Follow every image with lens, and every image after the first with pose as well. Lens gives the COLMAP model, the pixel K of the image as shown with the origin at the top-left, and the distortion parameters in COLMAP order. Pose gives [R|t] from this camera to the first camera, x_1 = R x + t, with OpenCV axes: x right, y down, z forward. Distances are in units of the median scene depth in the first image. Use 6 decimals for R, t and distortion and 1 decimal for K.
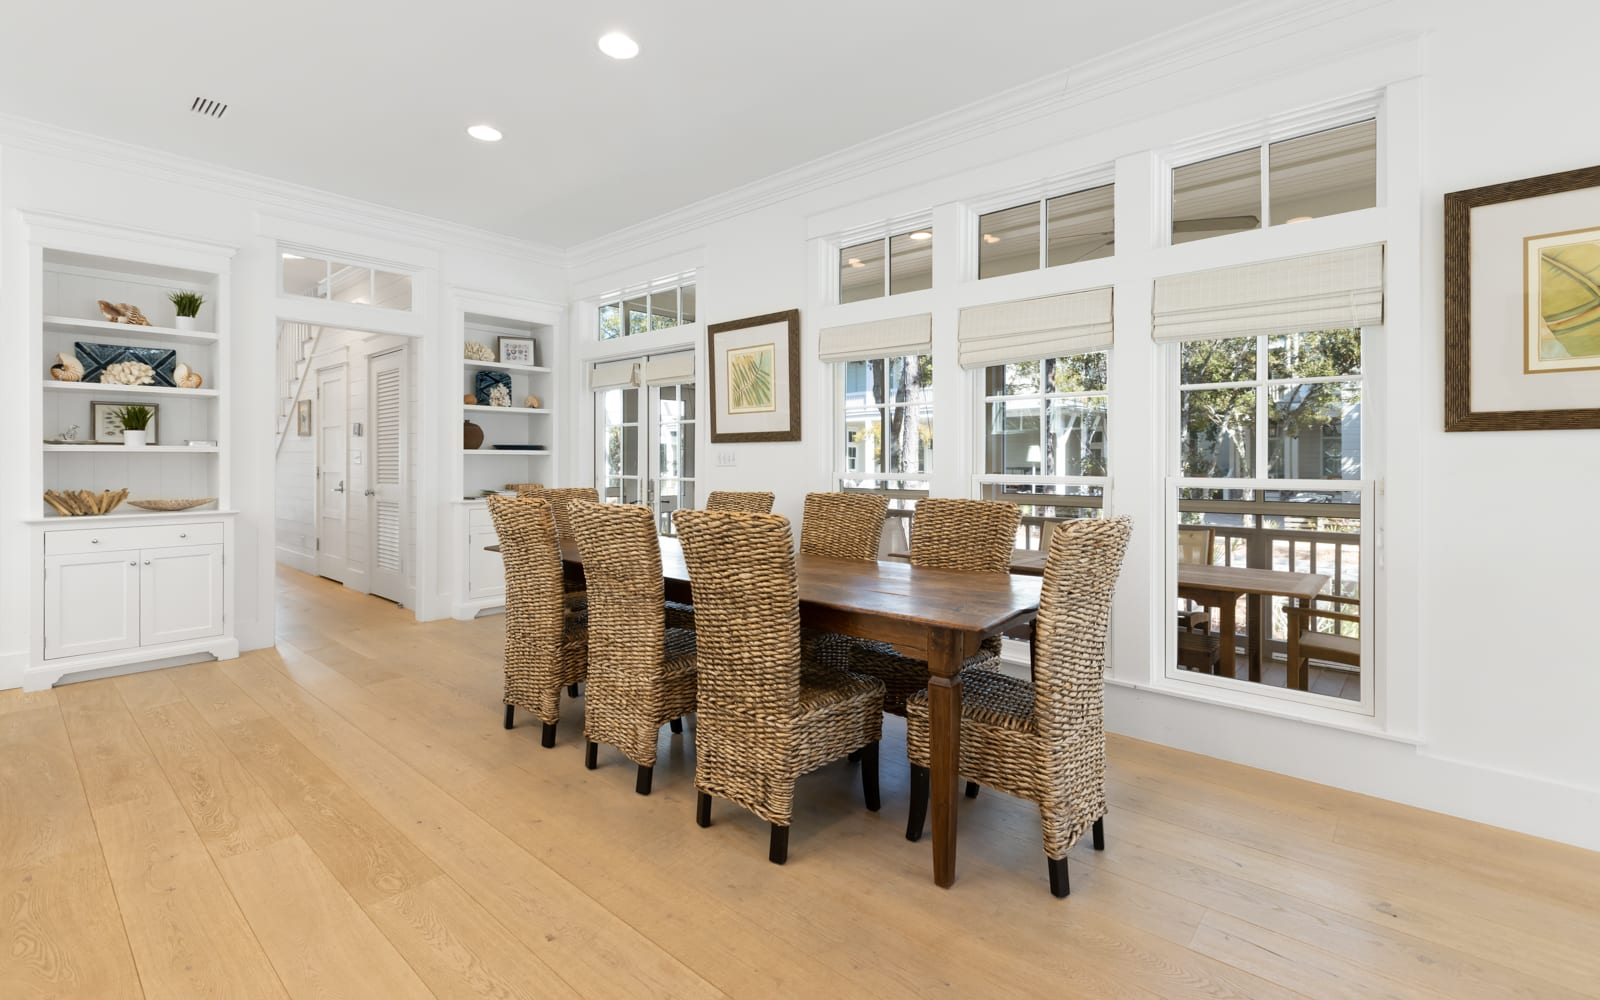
lens RADIAL K [[710.2, 0, 795.6], [0, 710.2, 462.0], [0, 0, 1]] dist [-0.002934, -0.000294]
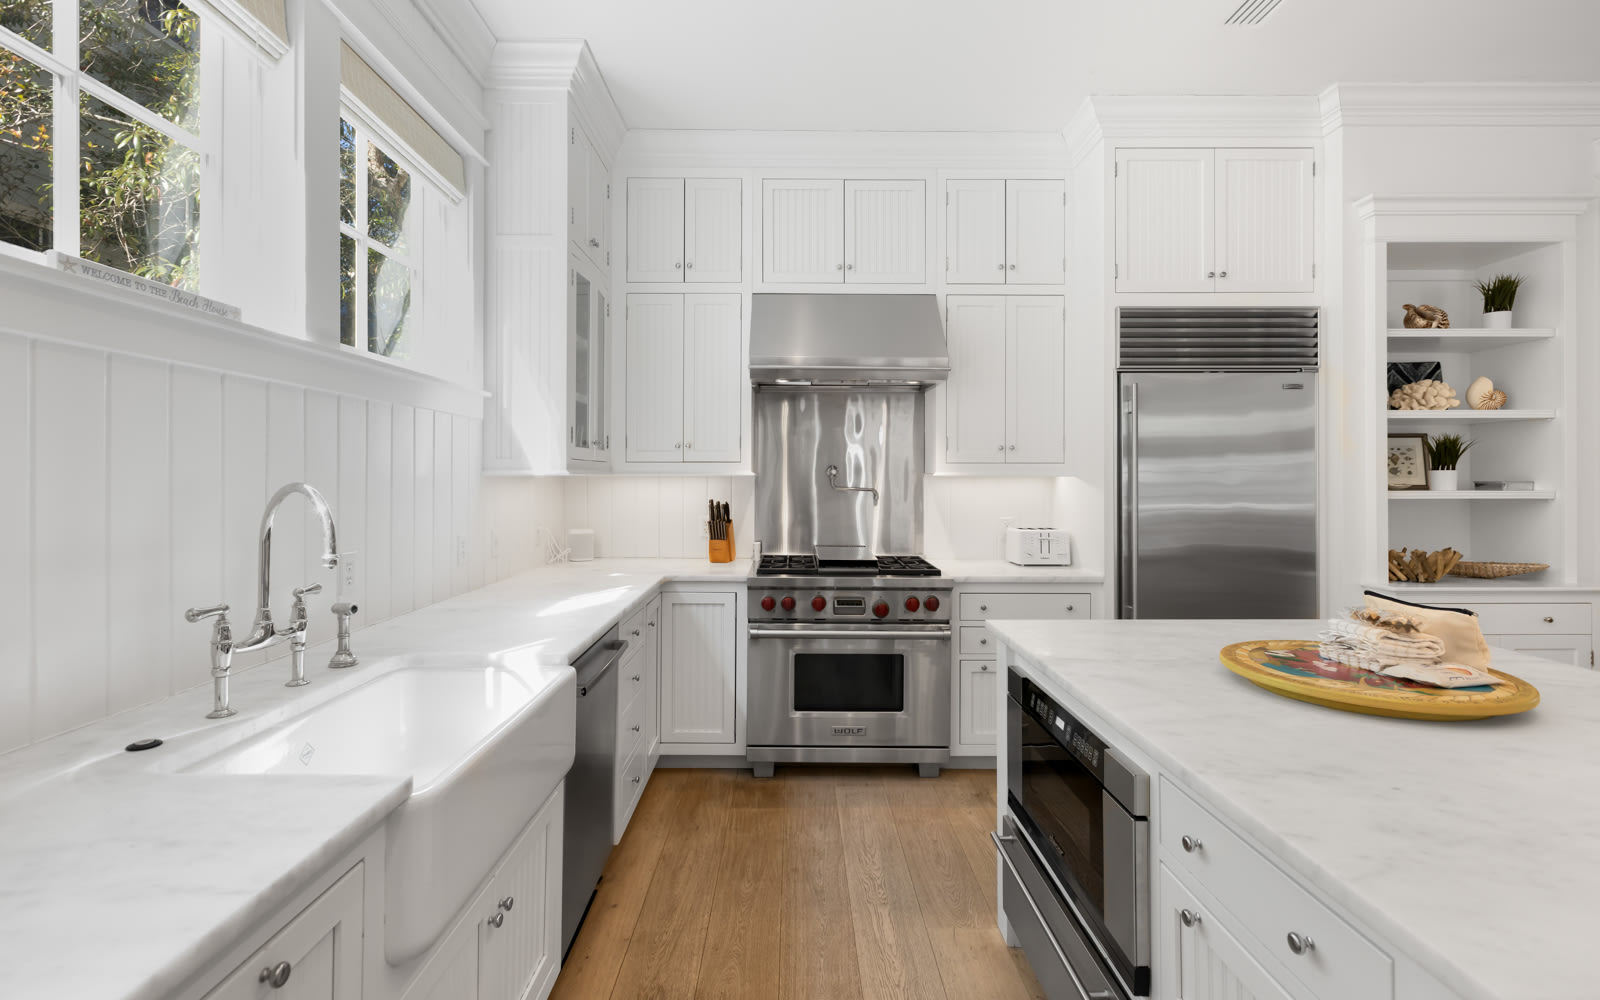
lens RADIAL K [[722.5, 0, 795.5], [0, 722.5, 472.8], [0, 0, 1]] dist [0.000829, 0.000184]
pose [[0.663586, -0.007344, -0.748064, -0.818494], [0.000454, 0.999956, -0.009414, -0.034688], [0.748100, 0.005907, 0.663560, -0.029837]]
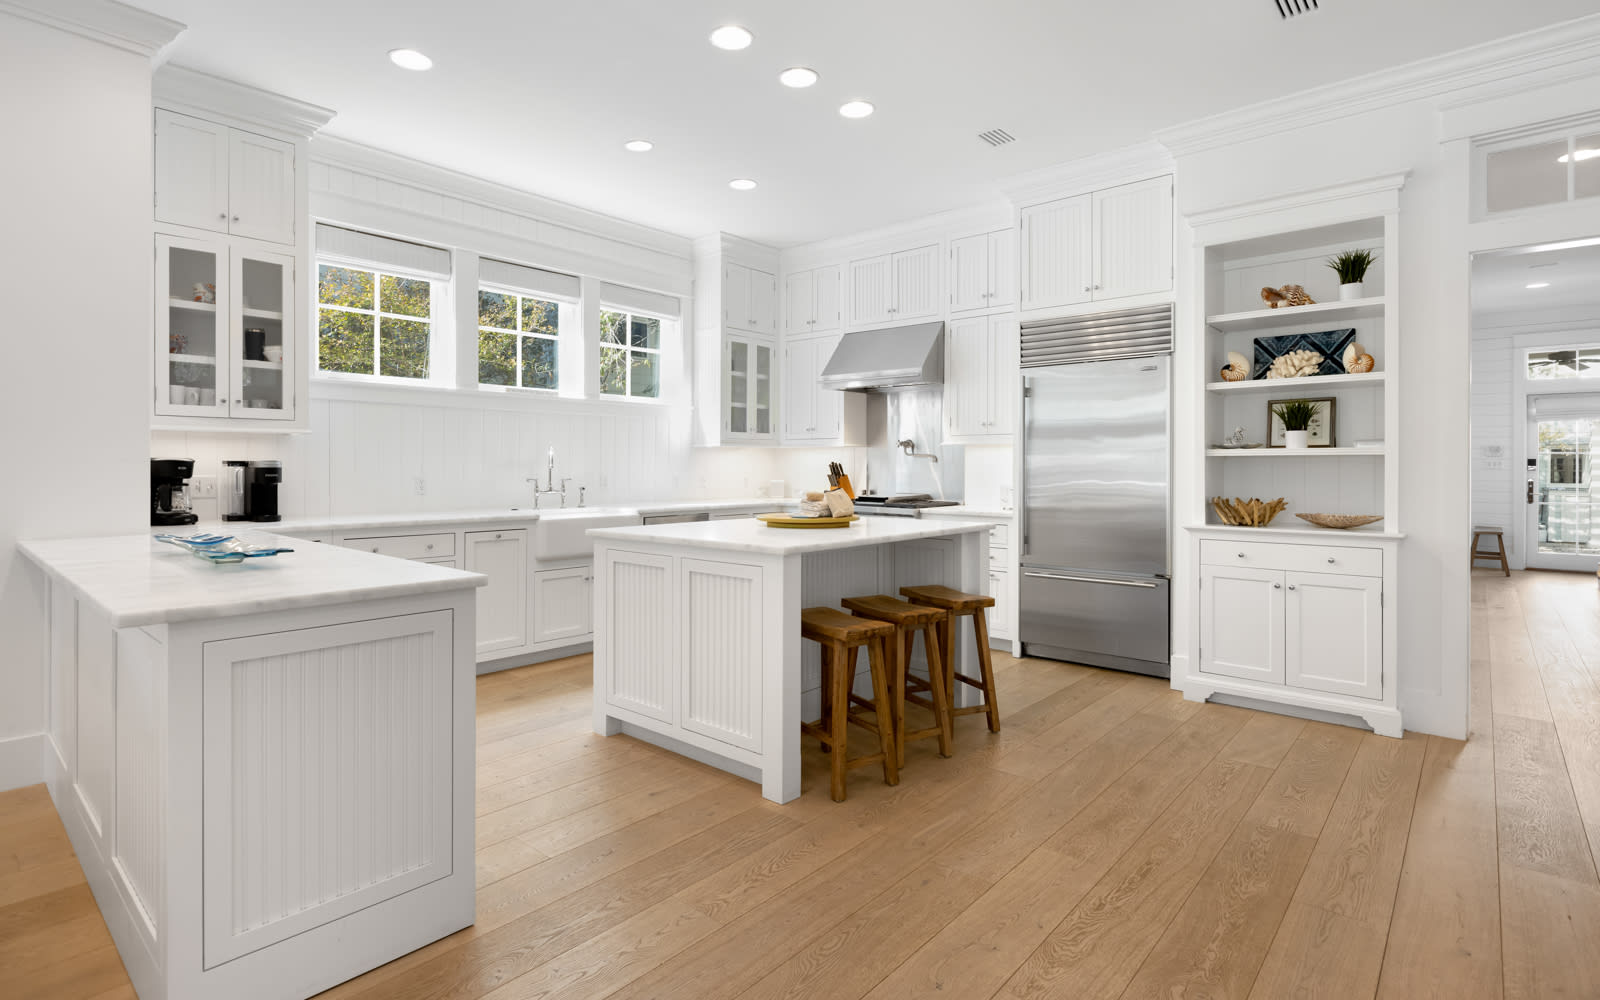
lens RADIAL K [[787.5, 0, 791.9], [0, 787.5, 467.5], [0, 0, 1]] dist [-0.000885, 0.000027]
pose [[-0.000443, 0.001393, -0.999999, 0.016413], [-0.000777, 0.999999, 0.001394, -0.000878], [1.000000, 0.000777, -0.000442, 0.394053]]
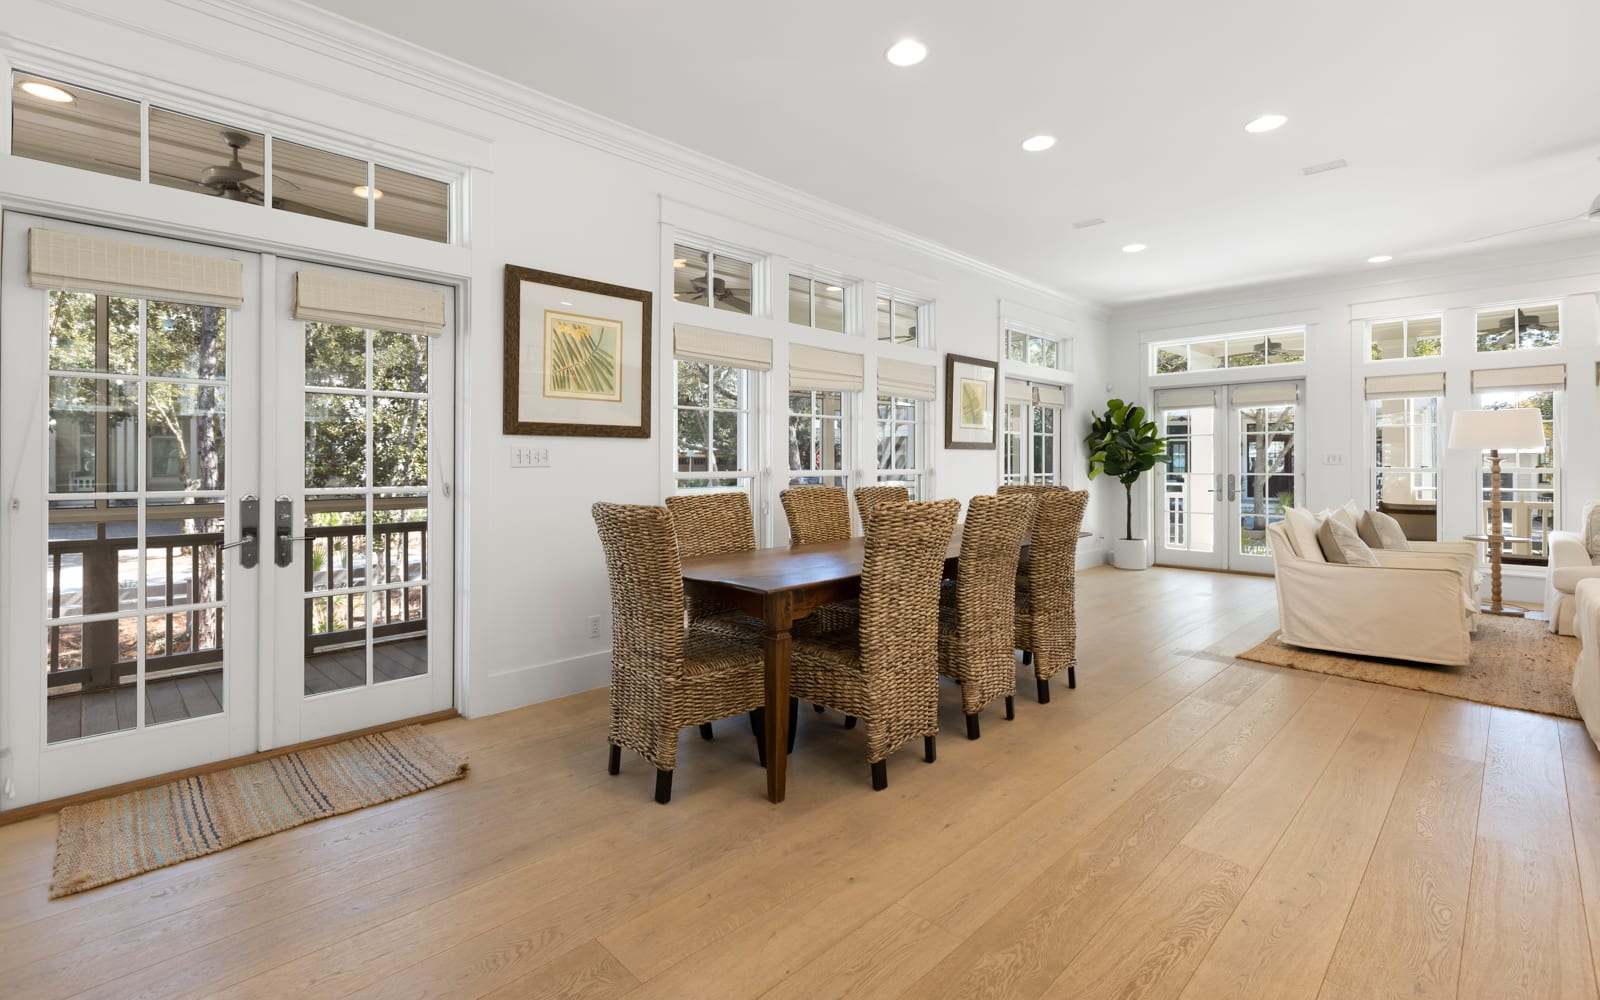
lens RADIAL K [[709.7, 0, 790.6], [0, 709.7, 458.0], [0, 0, 1]] dist [-0.000195, 0.000012]
pose [[0.080699, 0.003107, 0.996734, -0.943882], [-0.000711, 0.999995, -0.003059, -0.001661], [-0.996738, -0.000462, 0.080701, 0.797772]]
